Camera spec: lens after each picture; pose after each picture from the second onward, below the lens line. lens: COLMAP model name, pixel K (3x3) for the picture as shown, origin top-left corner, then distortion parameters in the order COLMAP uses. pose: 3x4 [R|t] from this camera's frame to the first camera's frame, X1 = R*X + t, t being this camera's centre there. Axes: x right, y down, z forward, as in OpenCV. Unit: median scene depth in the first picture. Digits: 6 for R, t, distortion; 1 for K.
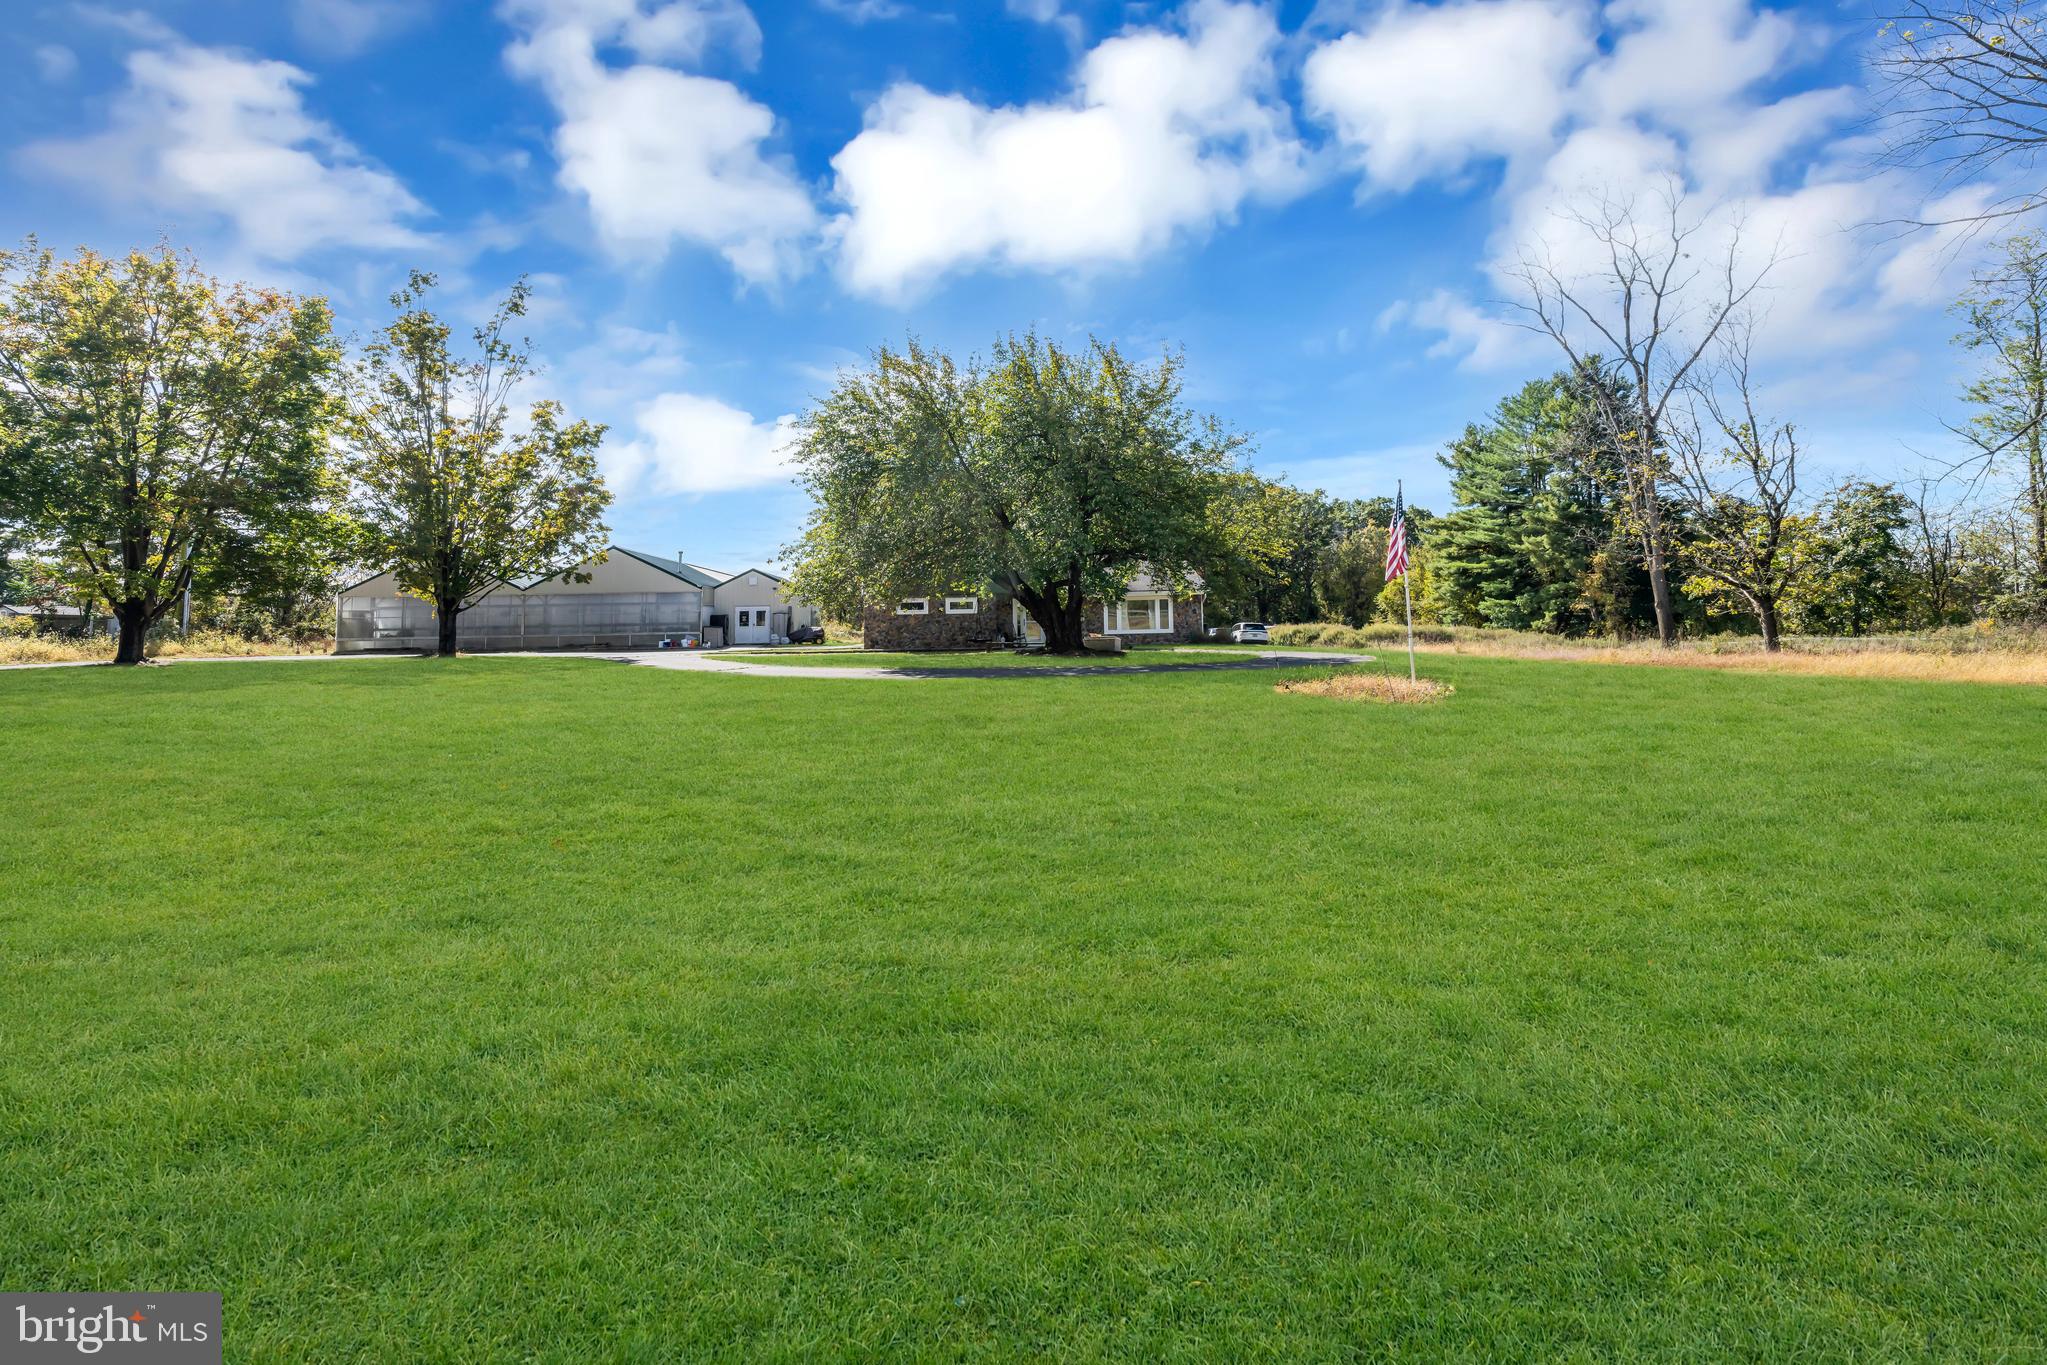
lens RADIAL K [[925.7, 0, 1029.3], [0, 925.7, 666.5], [0, 0, 1]] dist [-0.002001, 0.001100]
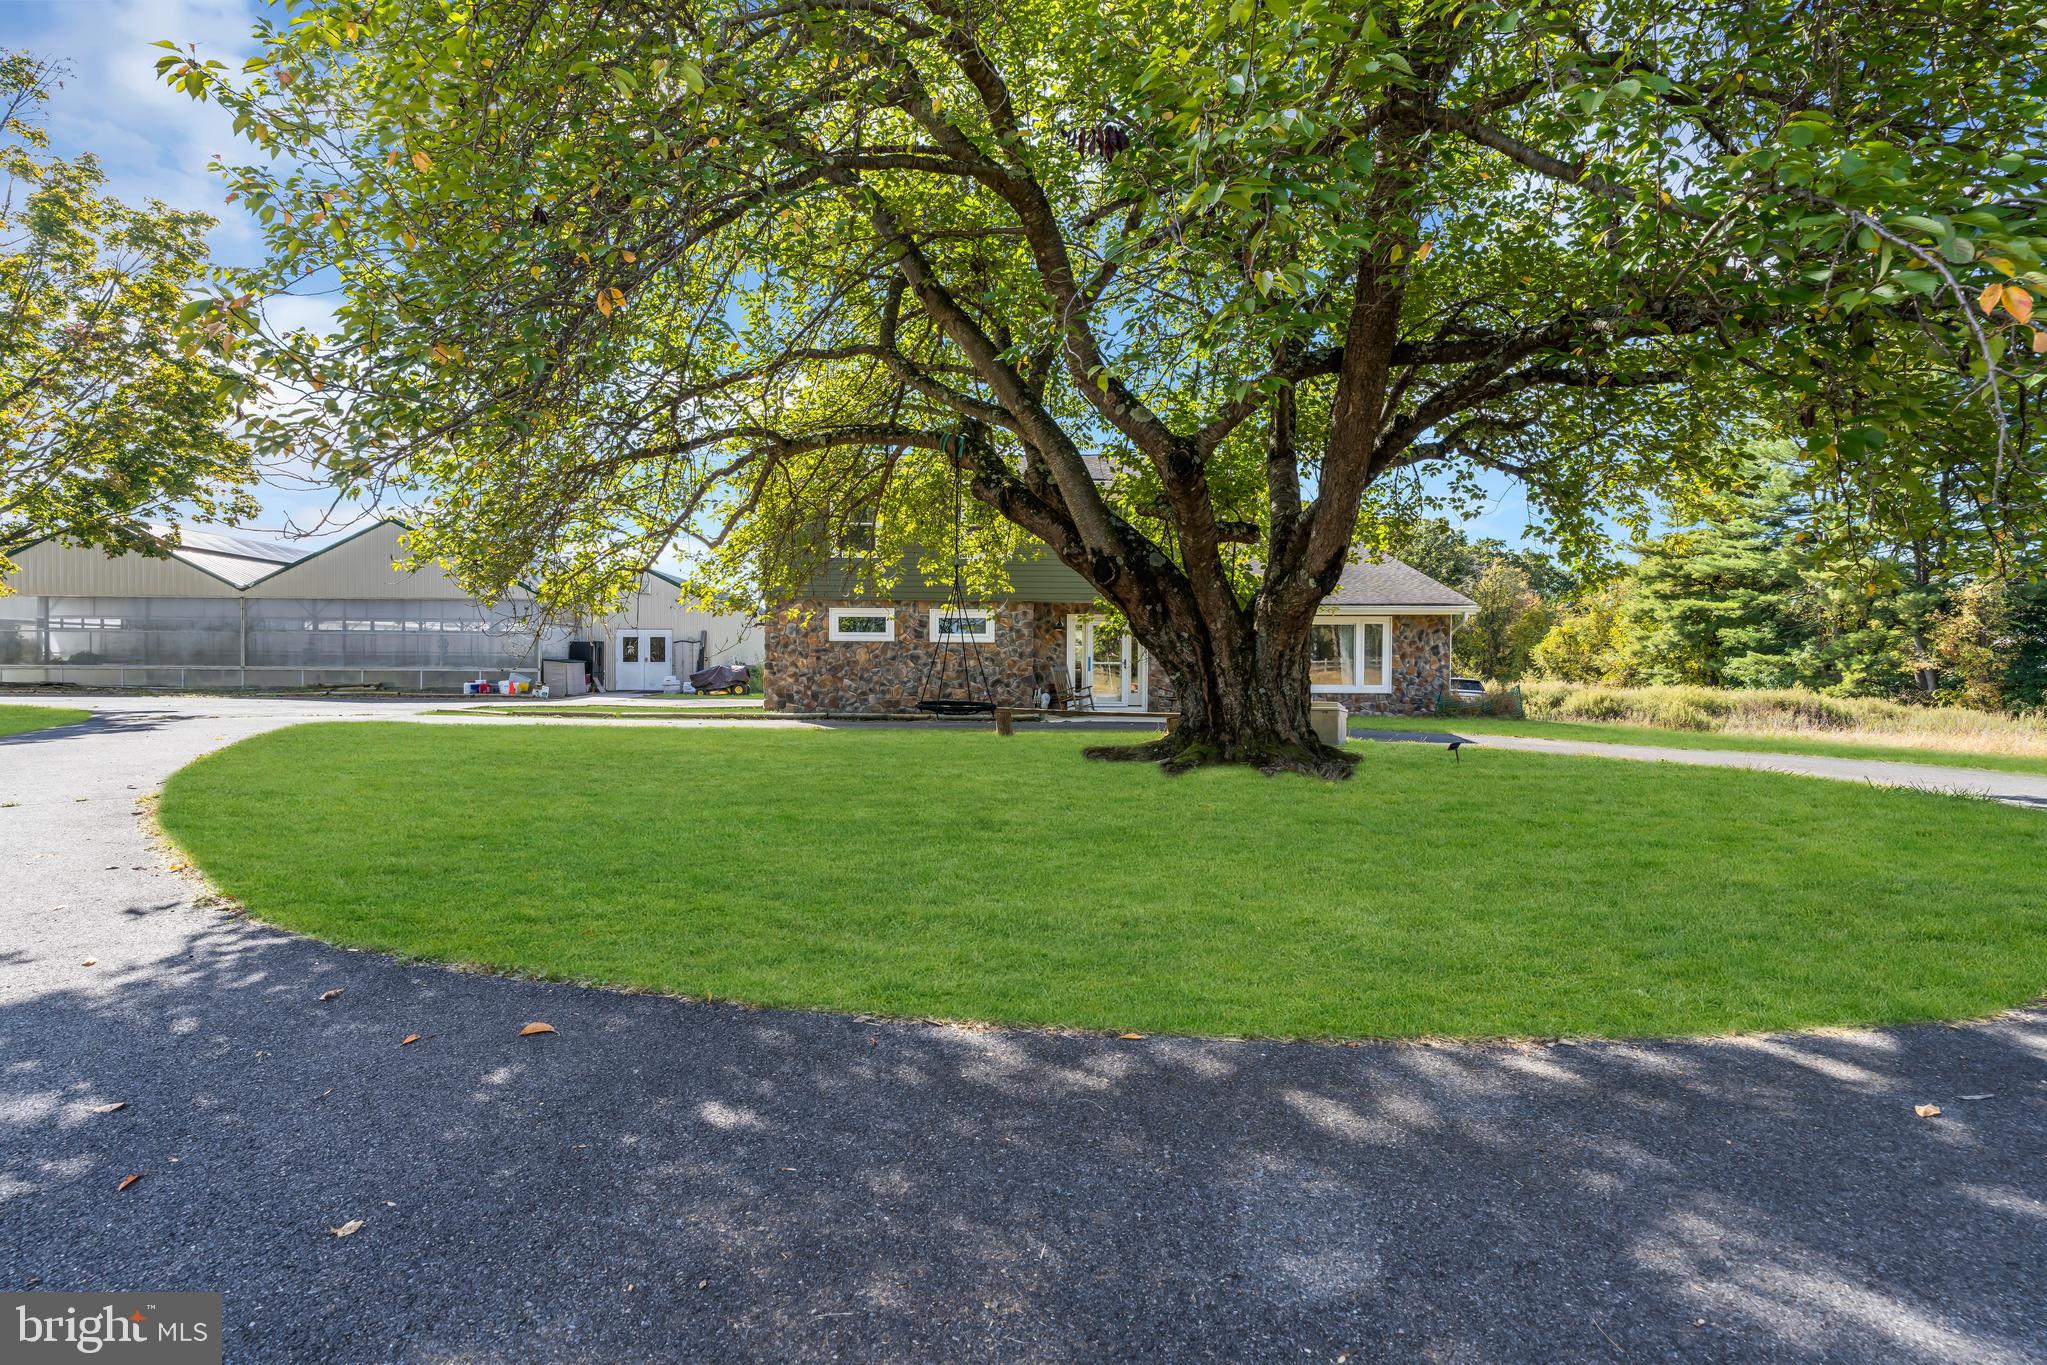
lens RADIAL K [[925.7, 0, 1029.3], [0, 925.7, 666.5], [0, 0, 1]] dist [-0.002001, 0.001100]
pose [[0.998325, 0.025088, -0.052139, -0.009259], [-0.027858, 0.998201, -0.053094, -0.015454], [0.050713, 0.054457, 0.997227, 0.406861]]
